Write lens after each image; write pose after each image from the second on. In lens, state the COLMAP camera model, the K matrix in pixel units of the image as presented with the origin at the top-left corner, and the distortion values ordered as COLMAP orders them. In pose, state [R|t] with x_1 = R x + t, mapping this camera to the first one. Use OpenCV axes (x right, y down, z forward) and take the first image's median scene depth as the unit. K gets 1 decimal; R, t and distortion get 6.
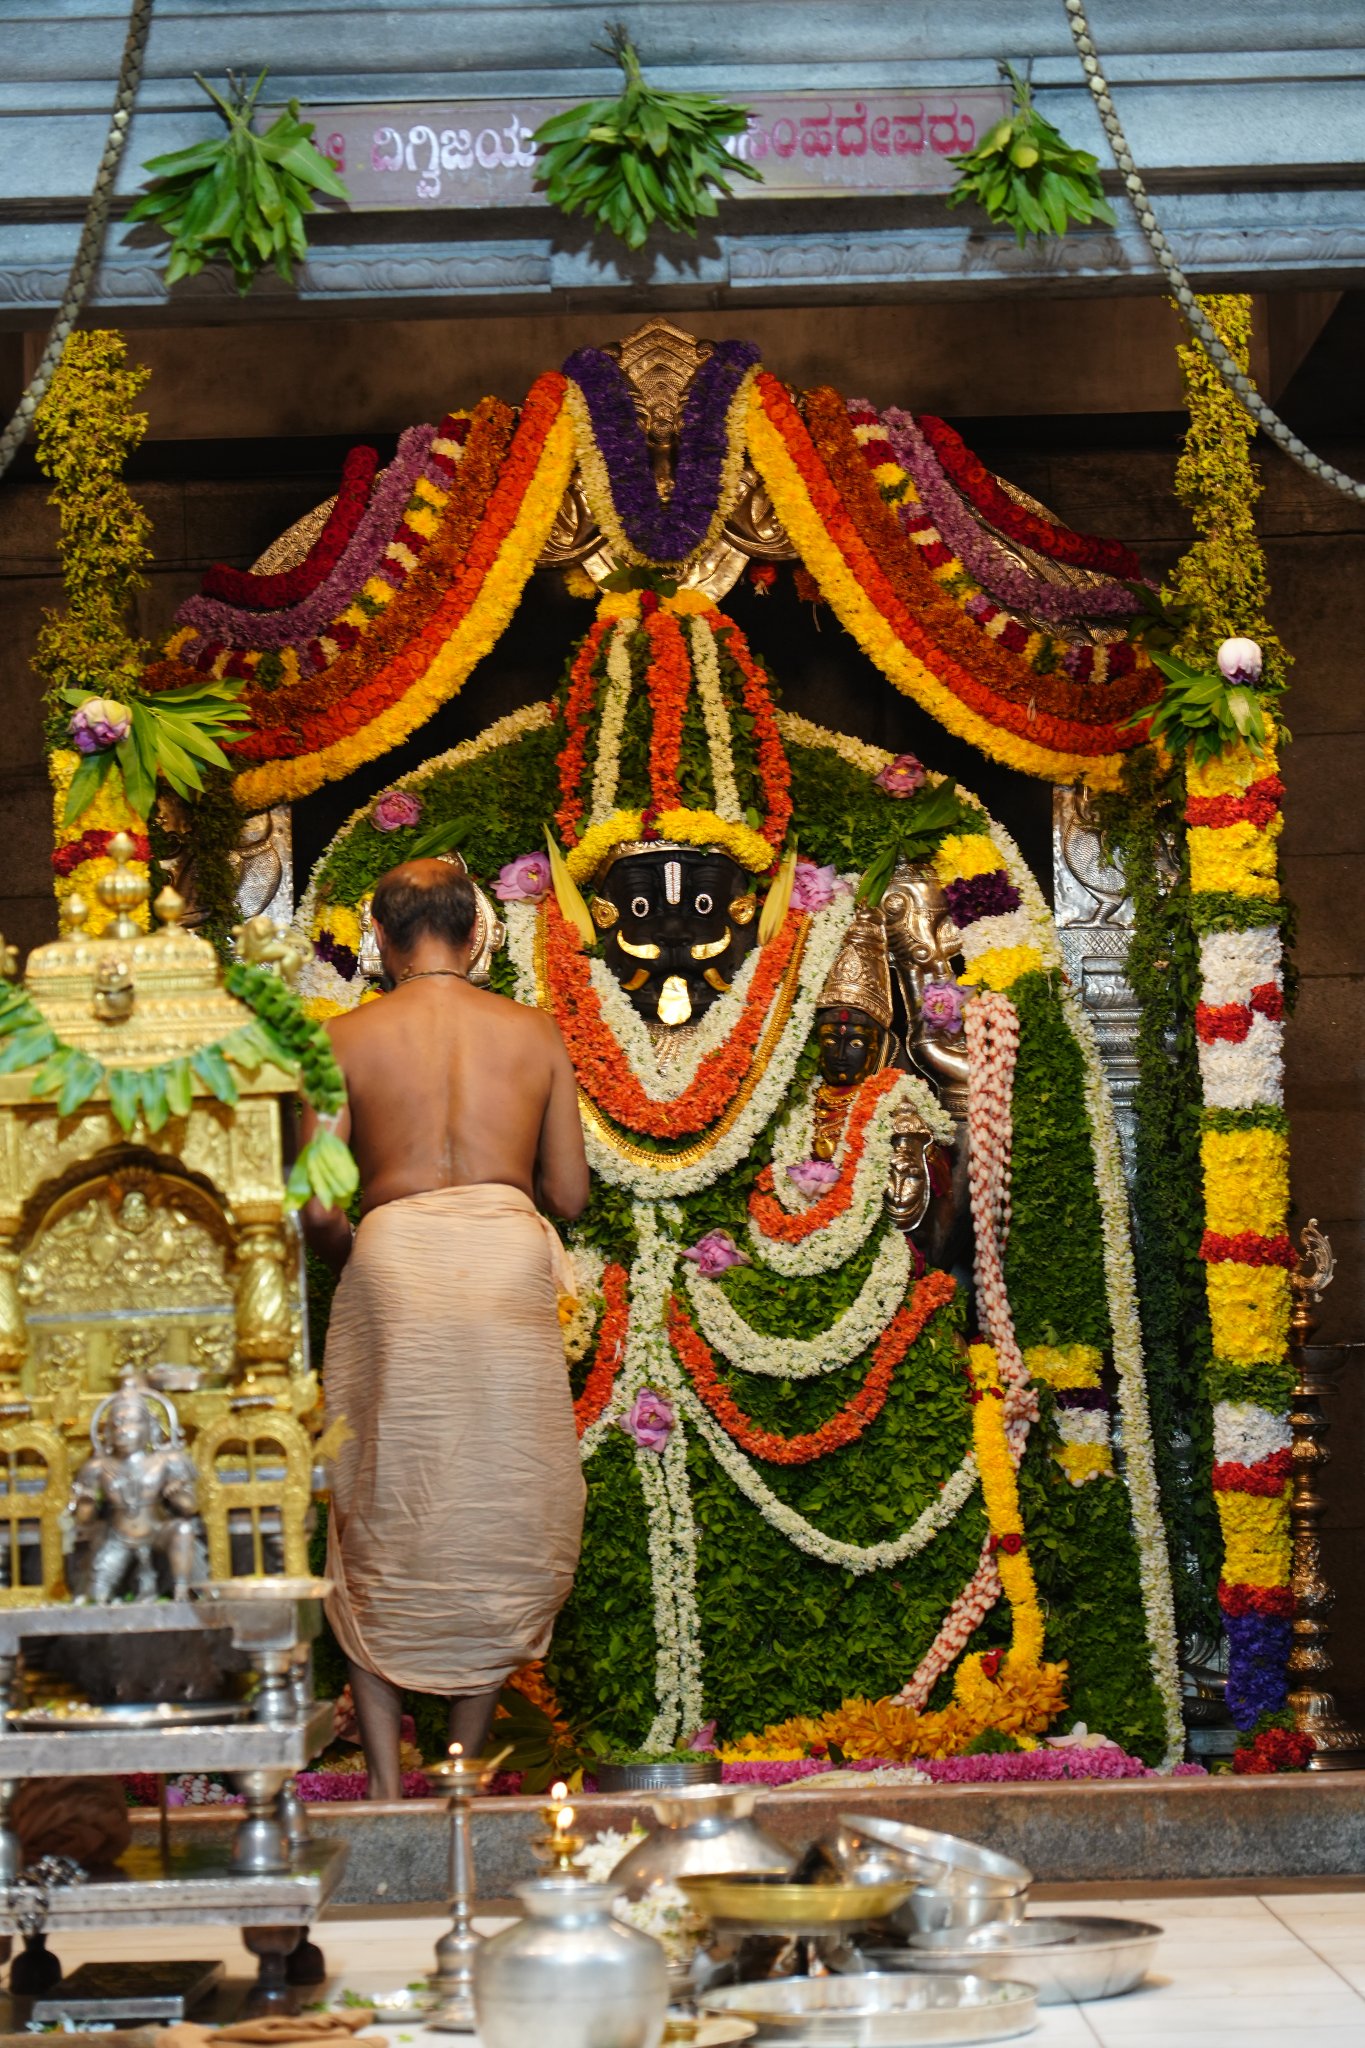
lens RADIAL K [[6334.6, 0, 757.4], [0, 6334.6, 930.5], [0, 0, 1]] dist [-0.030188, 0.000000]
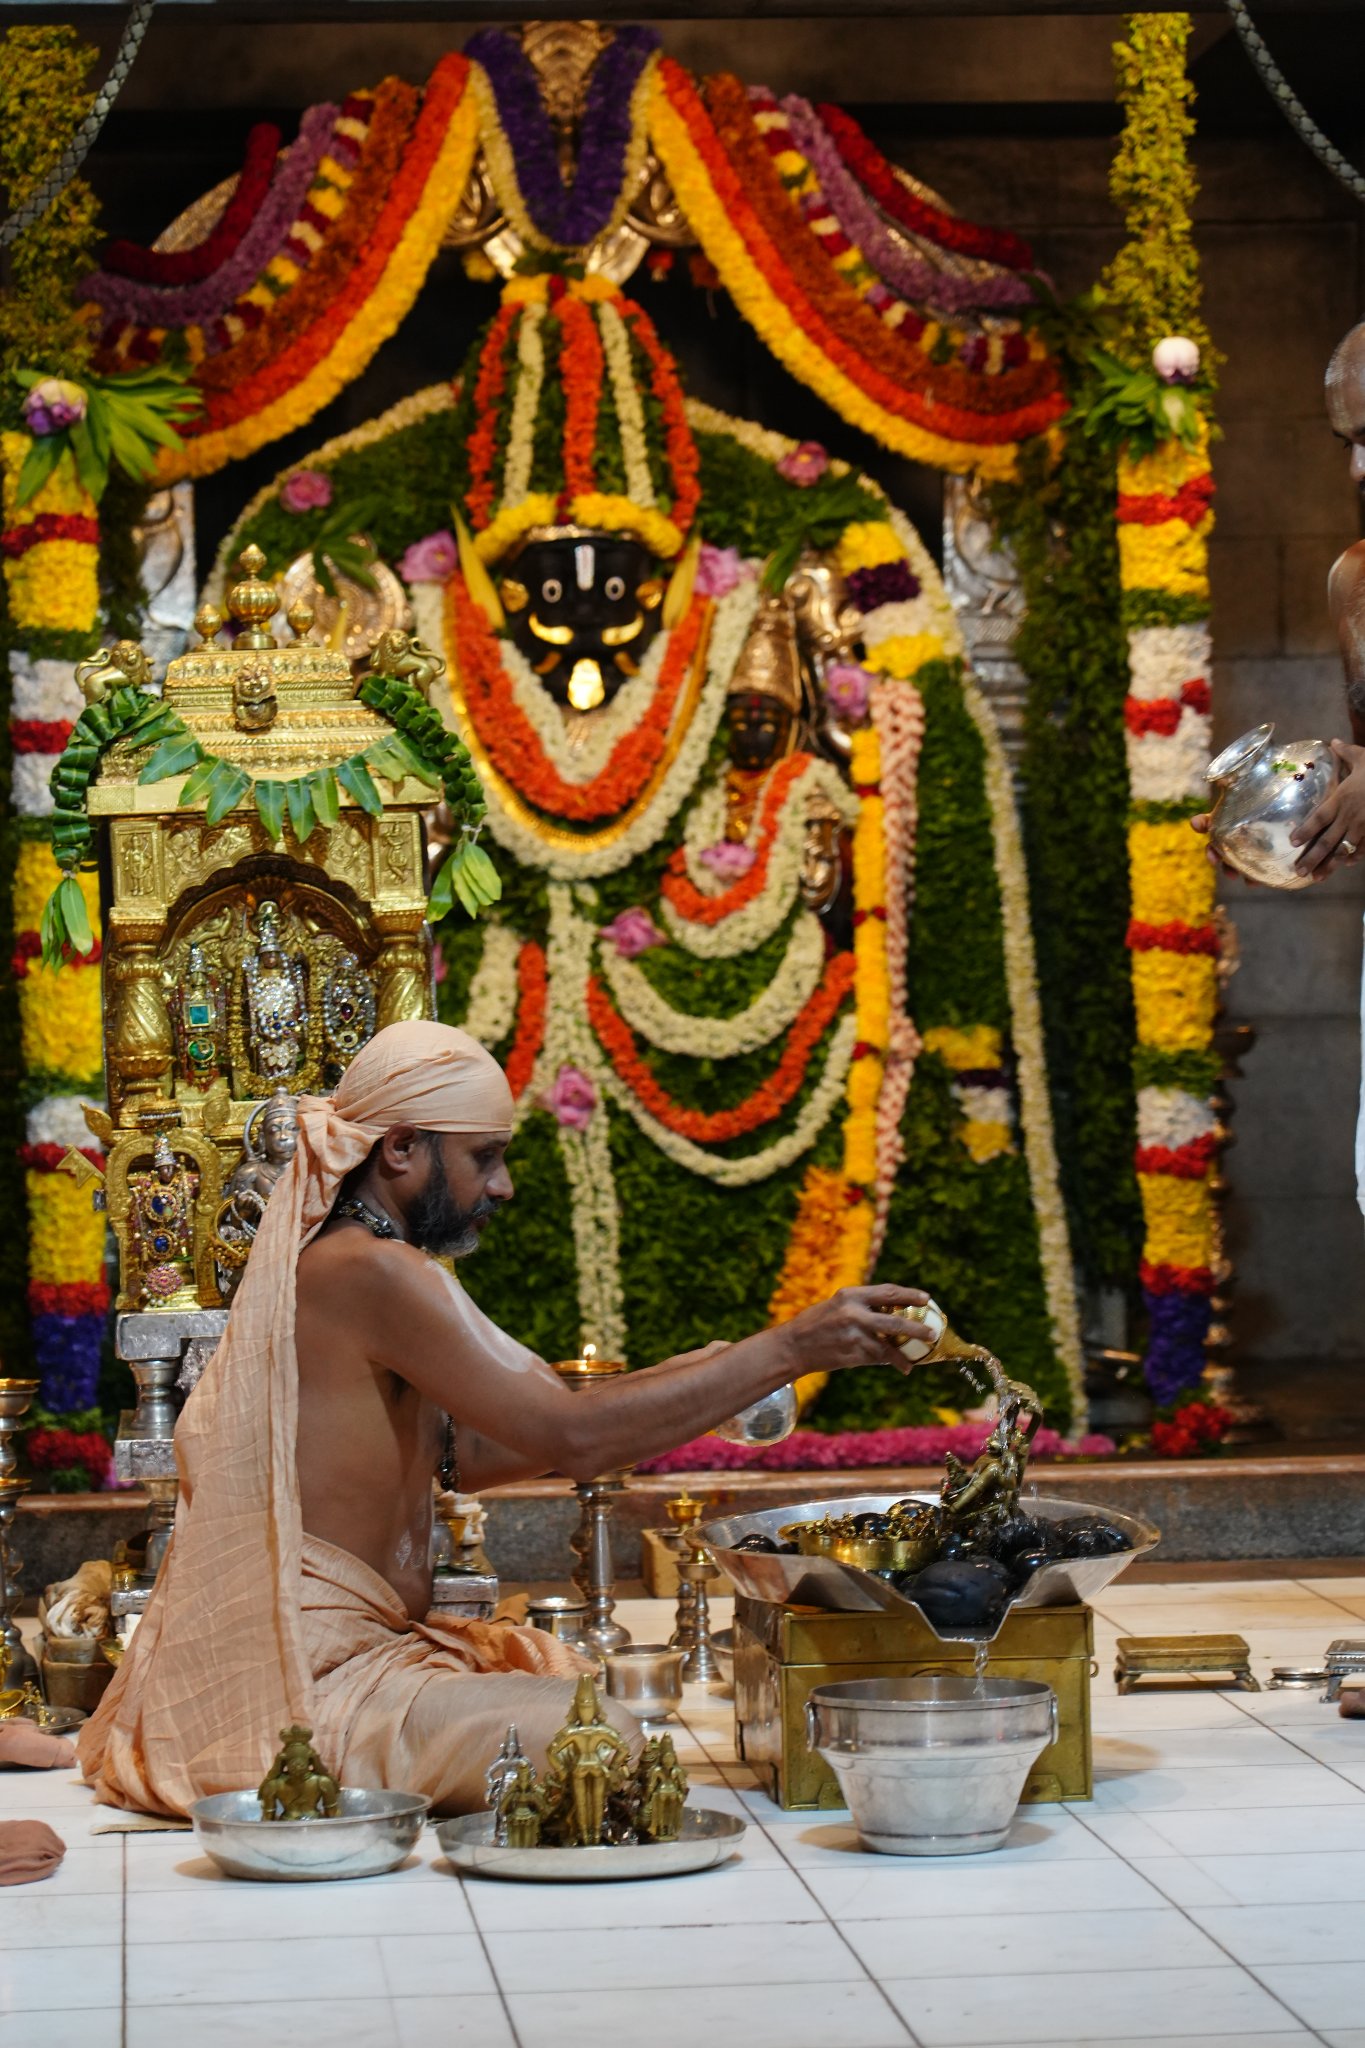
lens RADIAL K [[6334.6, 0, 772.9], [0, 6334.6, 976.8], [0, 0, 1]] dist [-0.030188, 0.000000]
pose [[0.995801, 0.007143, 0.091267, -0.076423], [-0.013331, 0.997639, 0.067368, -0.010961], [-0.090570, -0.068302, 0.993545, -0.011745]]
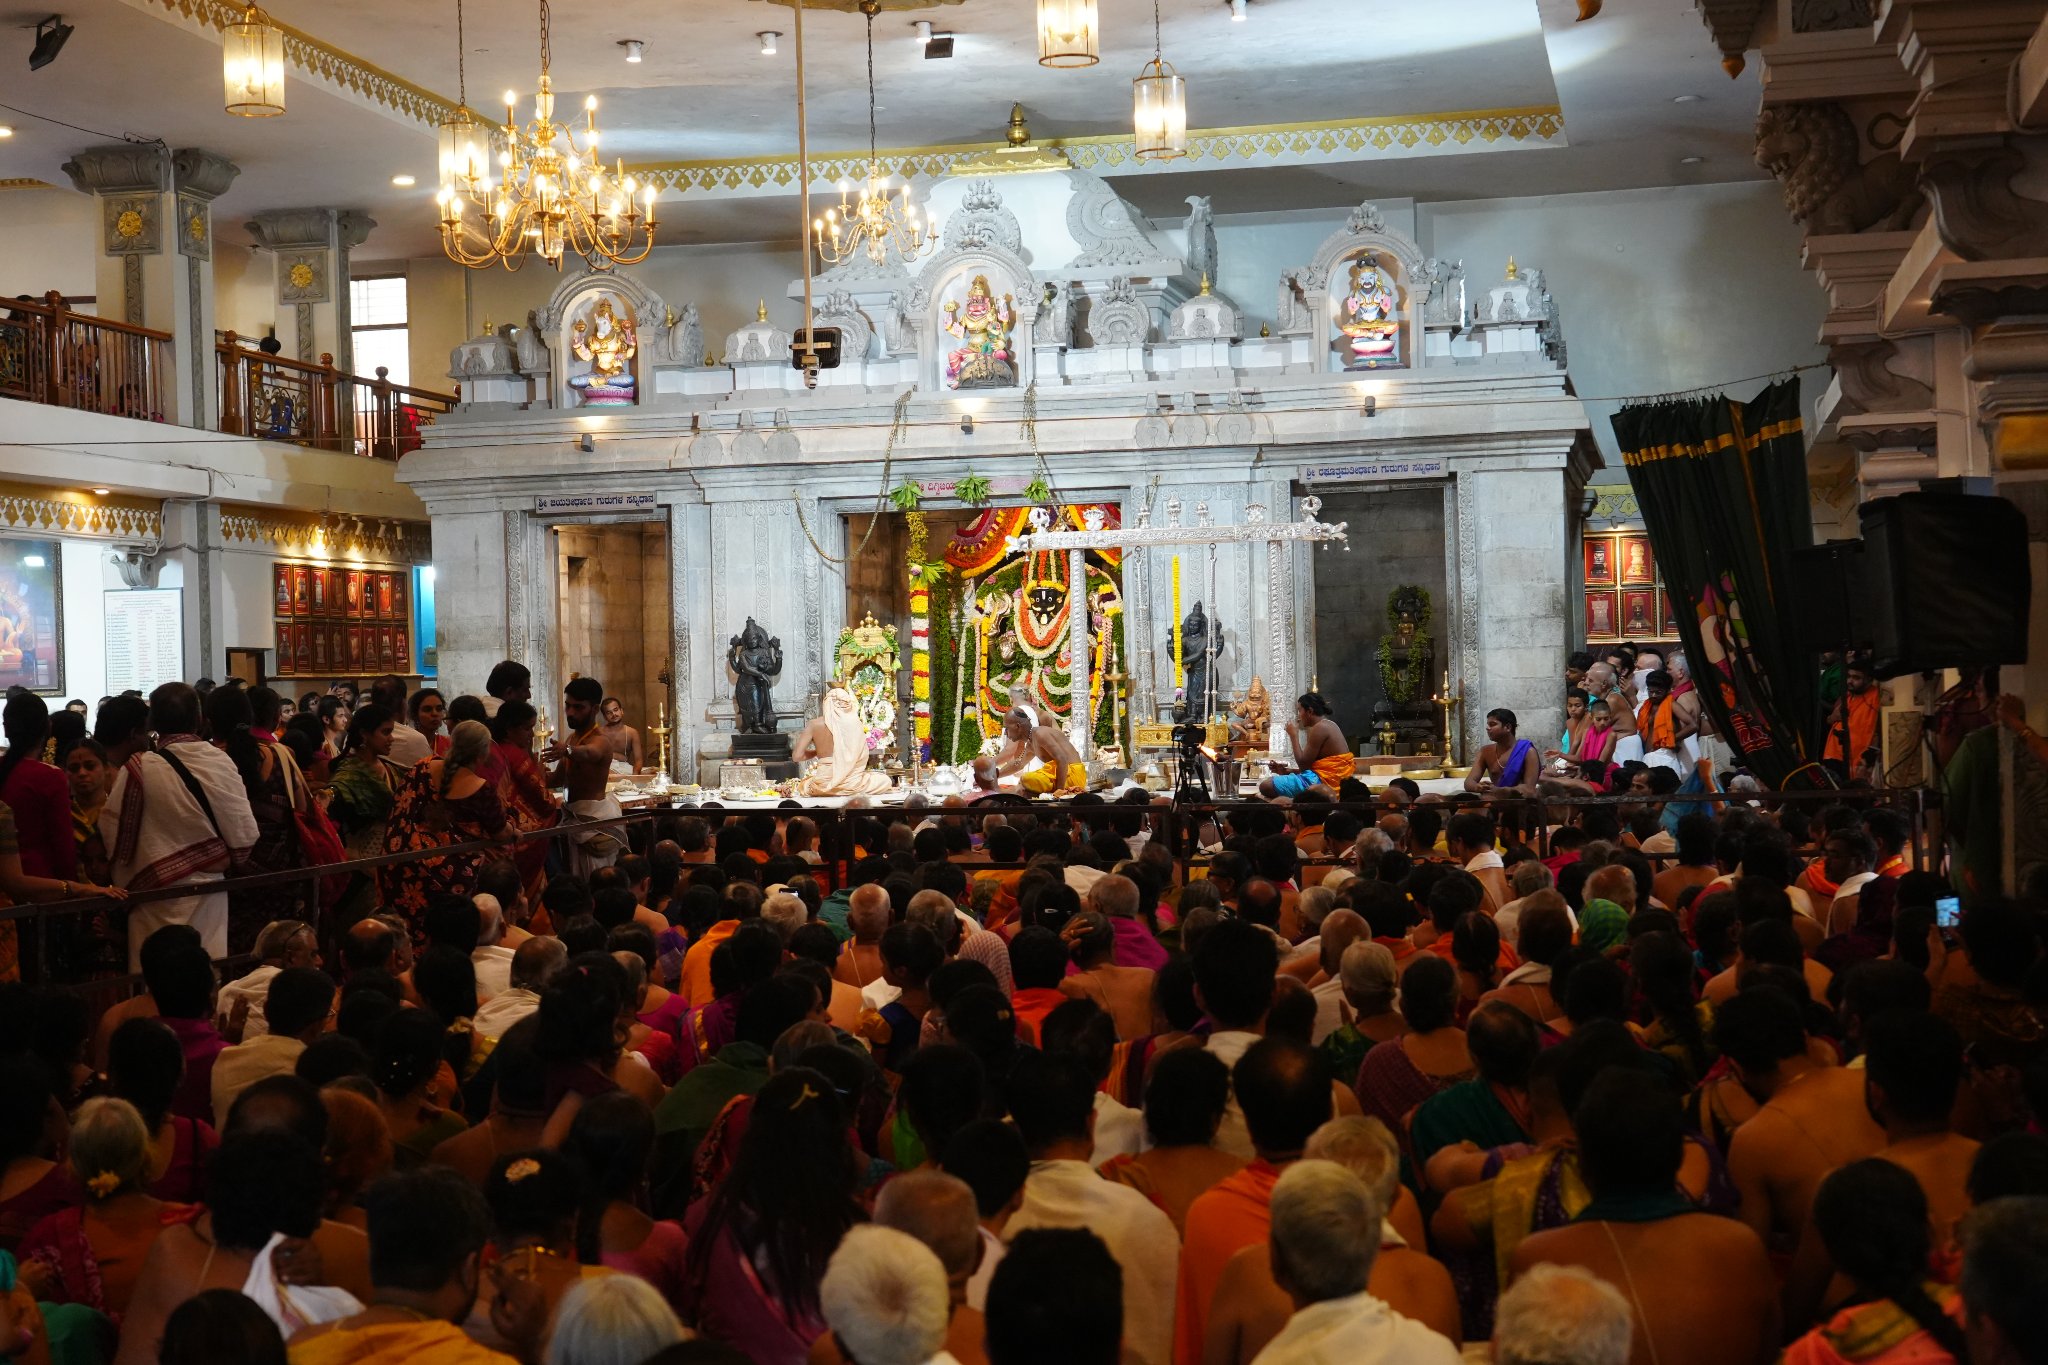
lens RADIAL K [[3161.7, 0, 1028.0], [0, 3161.7, 679.5], [0, 0, 1]] dist [0.029091, 0.000000]
pose [[0.976318, 0.004104, -0.216302, 0.517798], [0.011332, 0.997478, 0.070071, -0.116930], [0.216044, -0.070863, 0.973809, -1.438063]]
